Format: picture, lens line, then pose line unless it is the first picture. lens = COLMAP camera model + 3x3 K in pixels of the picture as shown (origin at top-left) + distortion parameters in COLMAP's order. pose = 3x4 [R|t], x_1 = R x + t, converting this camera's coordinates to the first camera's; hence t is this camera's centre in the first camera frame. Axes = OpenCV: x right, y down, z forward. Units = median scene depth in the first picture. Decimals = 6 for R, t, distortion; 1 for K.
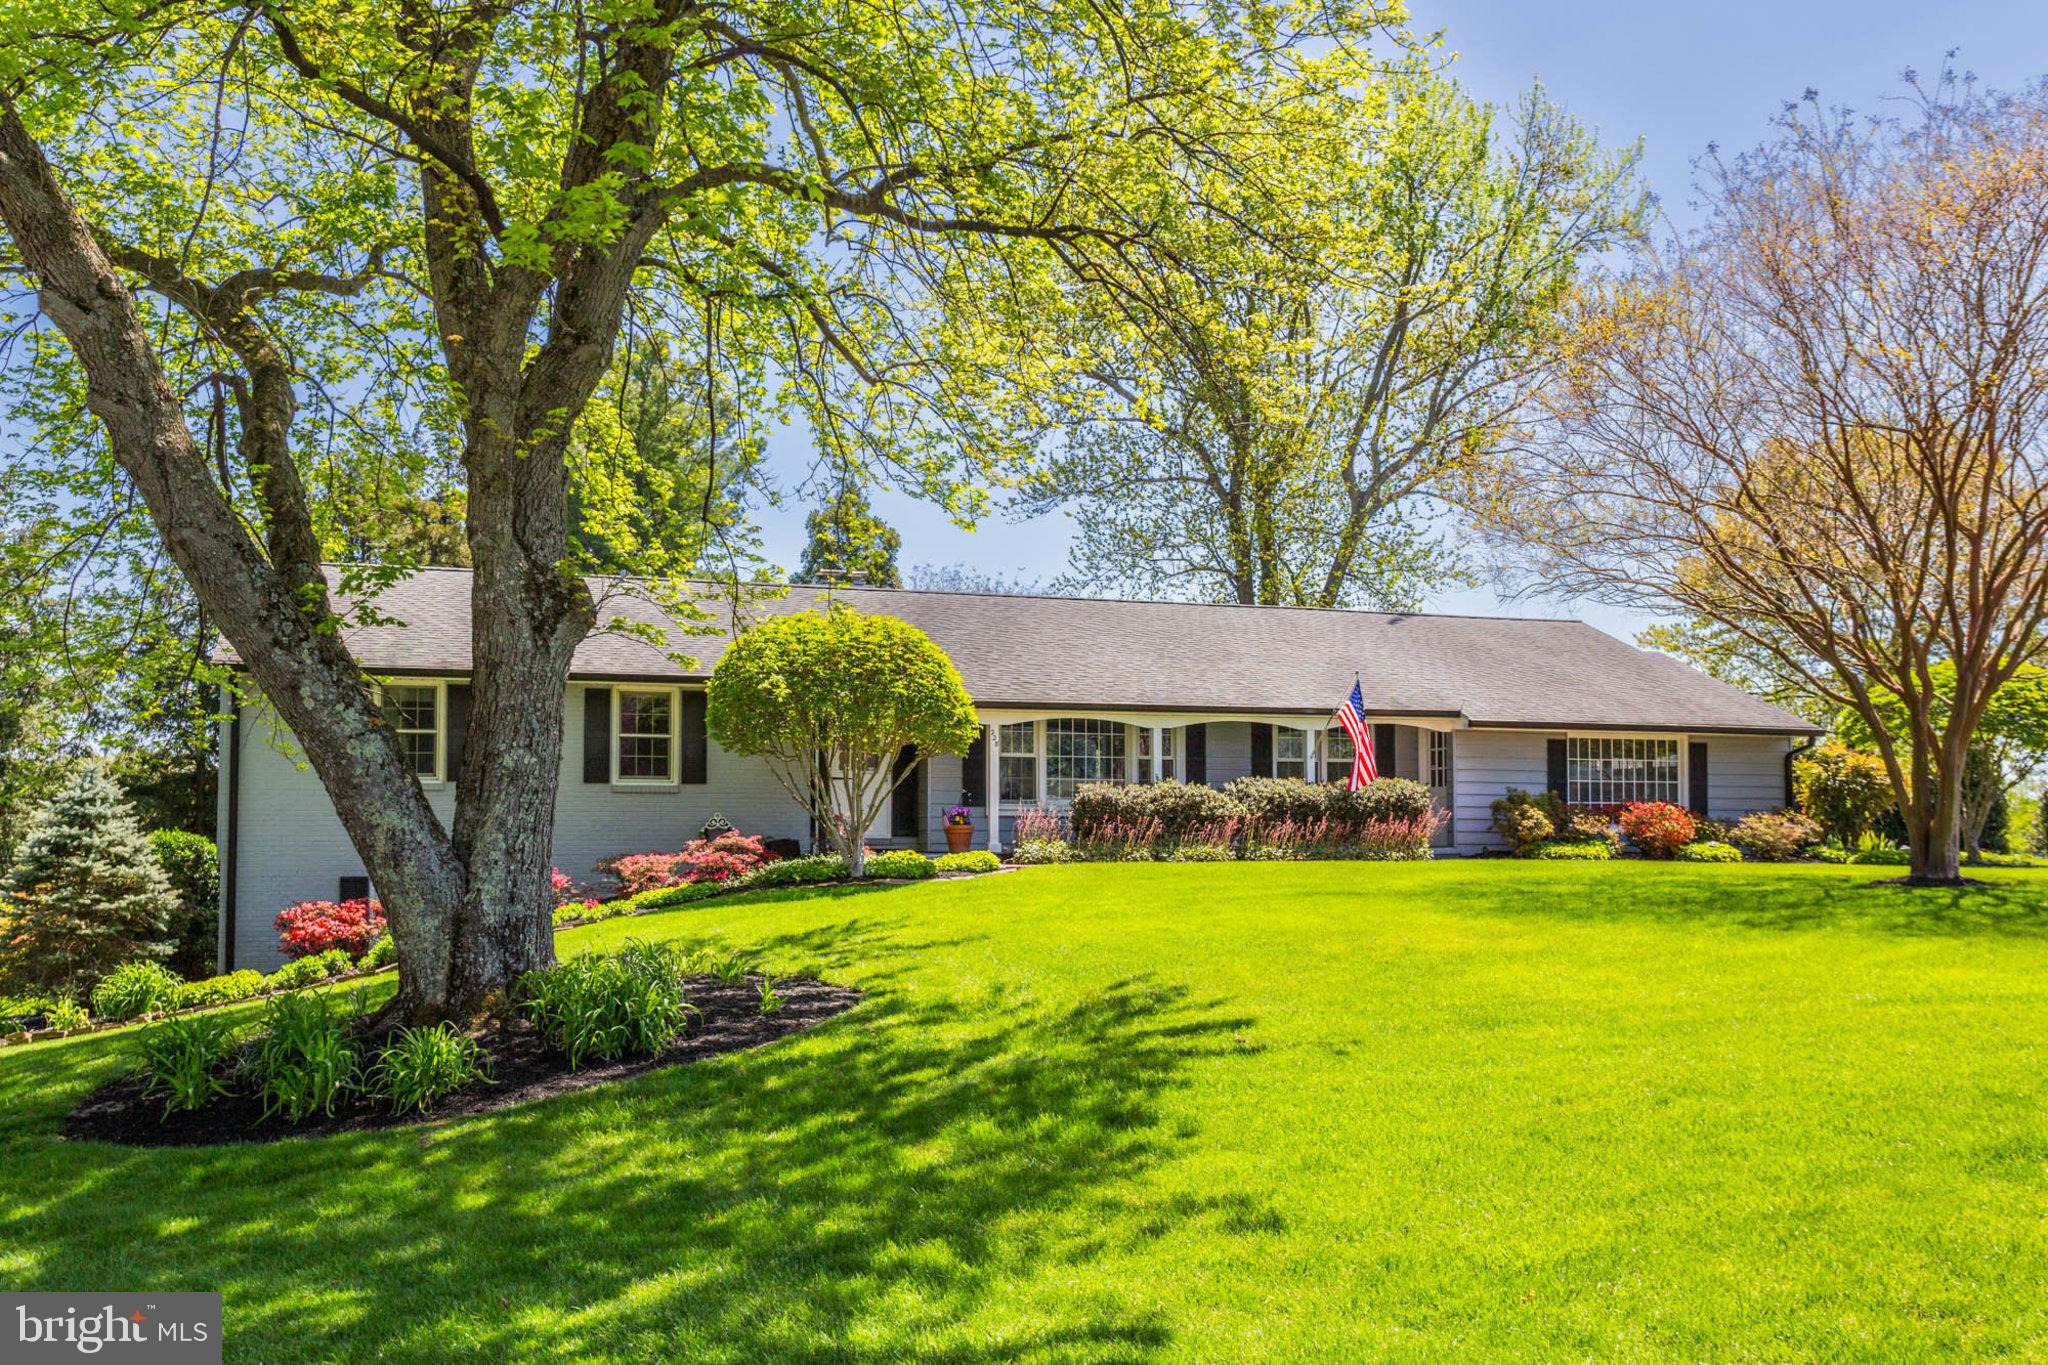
lens RADIAL K [[1842.7, 0, 1031.1], [0, 1842.7, 687.9], [0, 0, 1]] dist [0.007168, 0.004220]
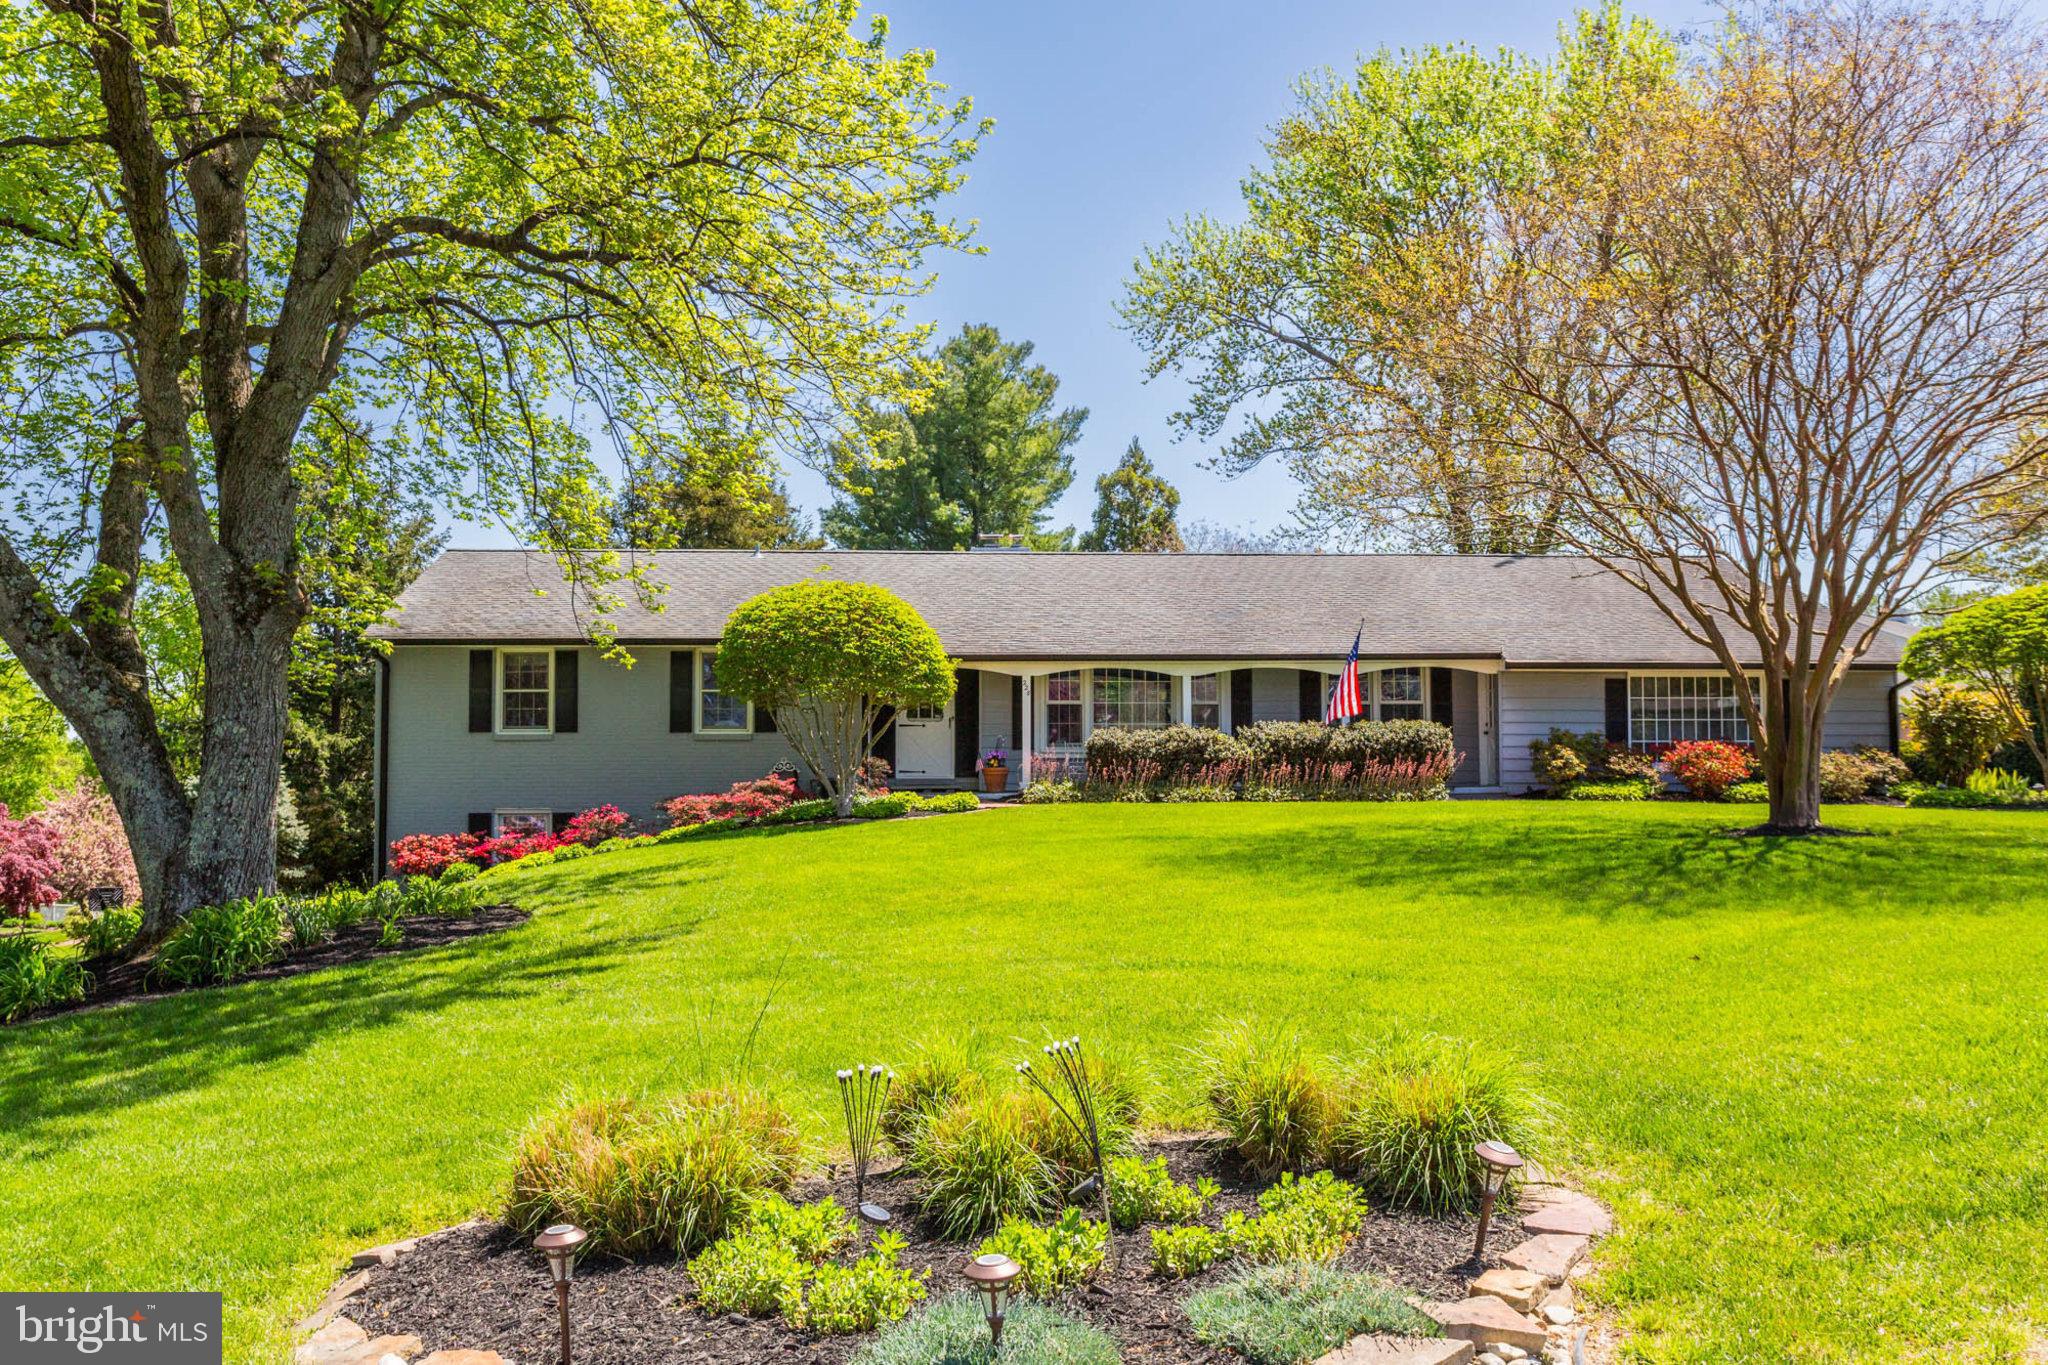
lens RADIAL K [[1677.4, 0, 1001.5], [0, 1677.4, 634.0], [0, 0, 1]] dist [0.010373, 0.002497]
pose [[0.964056, -0.024090, -0.264603, 0.230232], [0.024910, 0.999690, -0.000259, -0.004945], [0.264527, -0.006341, 0.964357, 0.033214]]
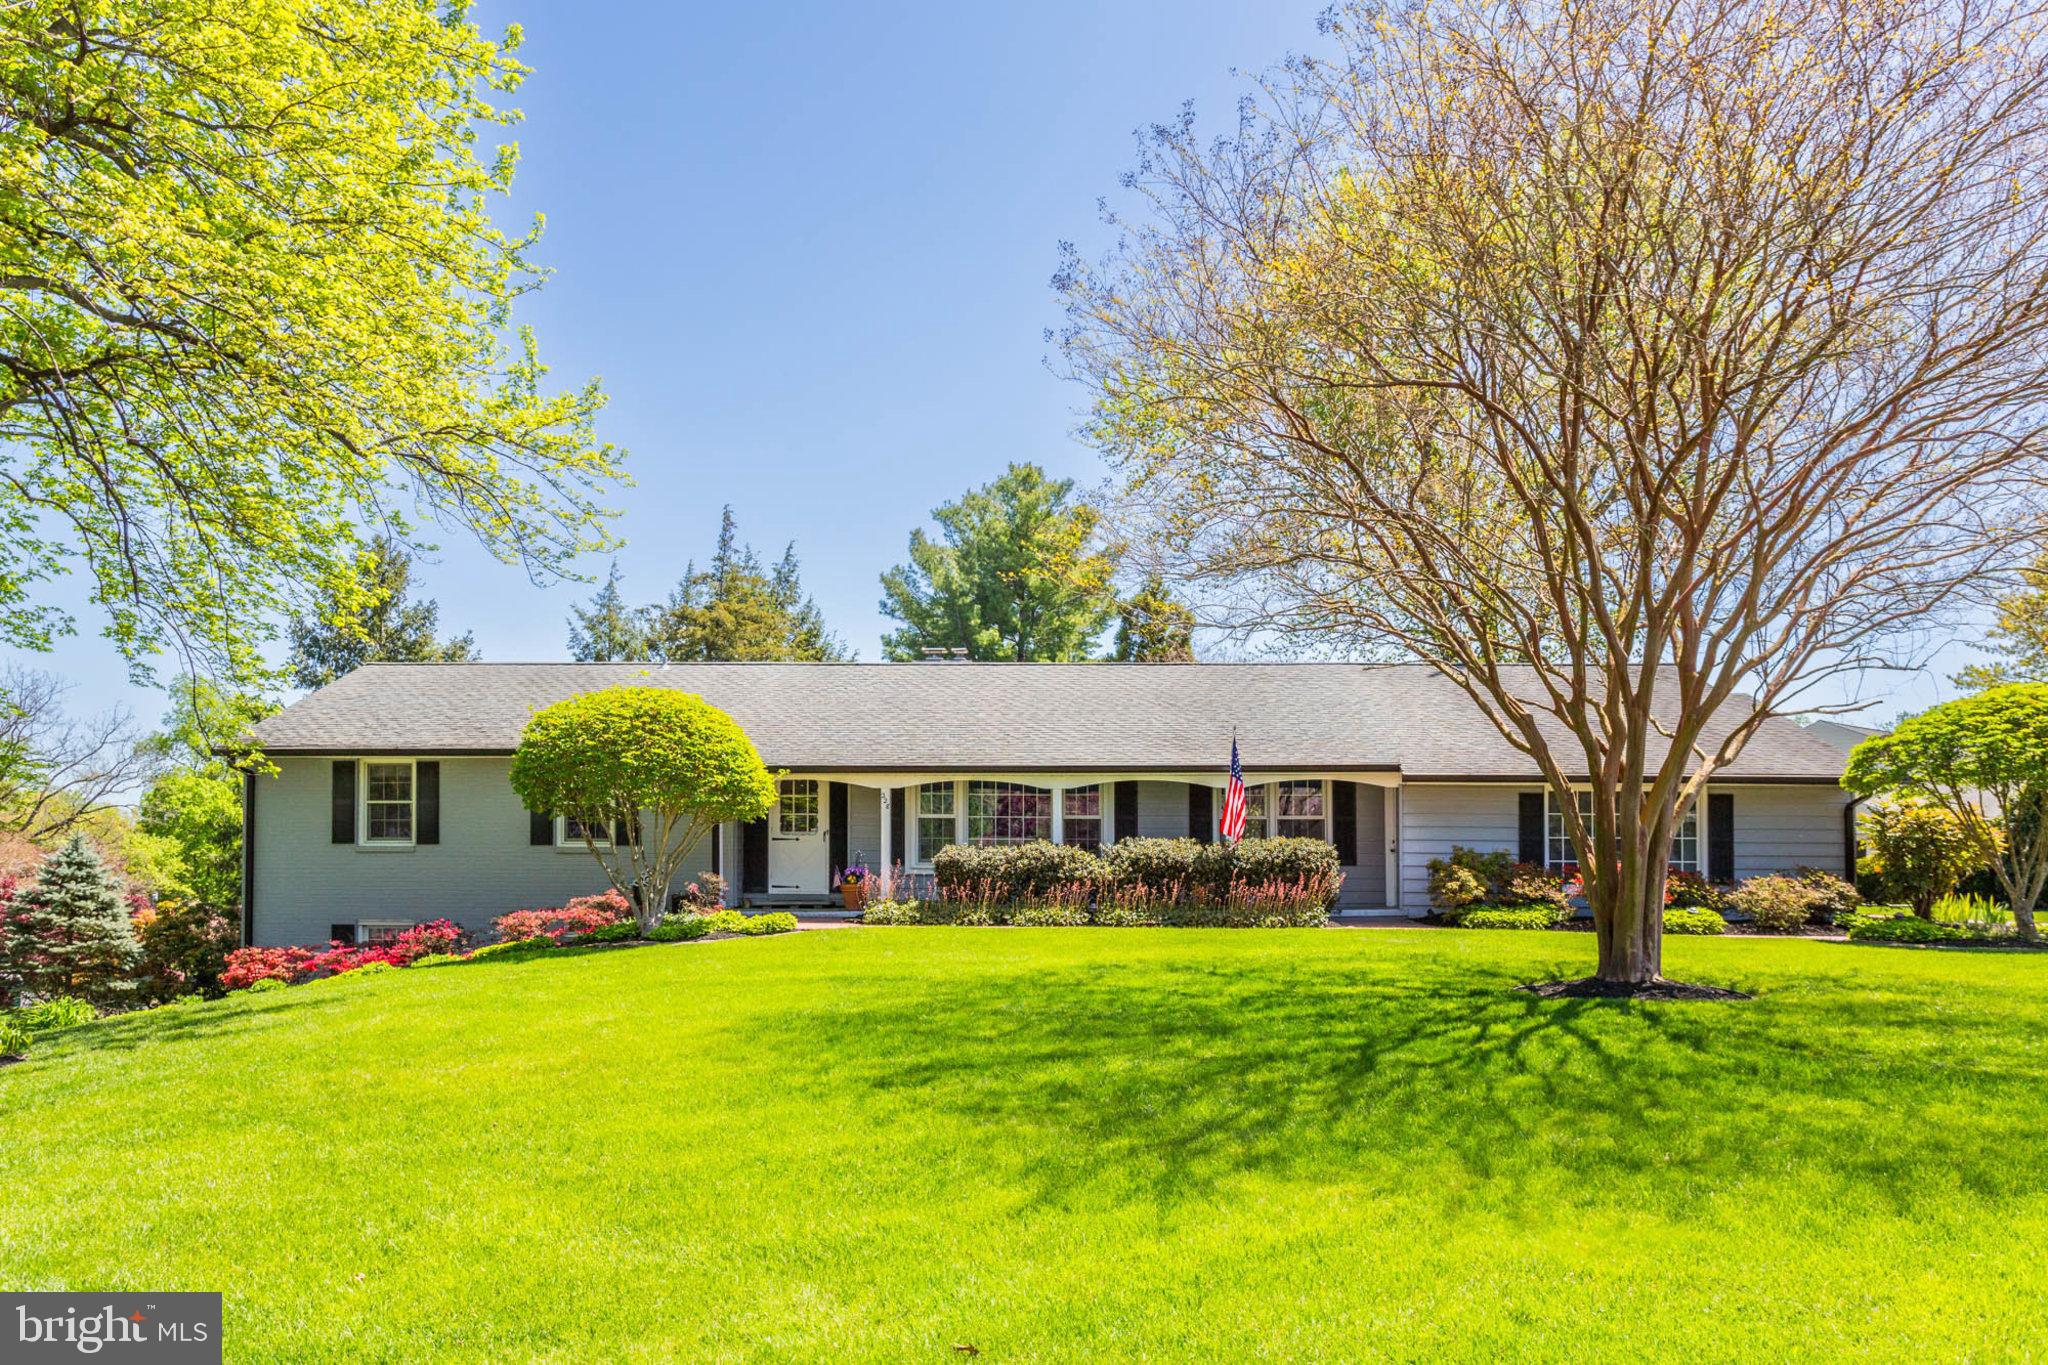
lens RADIAL K [[1466.5, 0, 961.3], [0, 1466.5, 749.7], [0, 0, 1]] dist [-0.010098, 0.004354]
pose [[0.931253, -0.024603, -0.363541, 0.321333], [0.024672, 0.999686, -0.004455, 0.002926], [0.363536, -0.004821, 0.931568, 0.240429]]
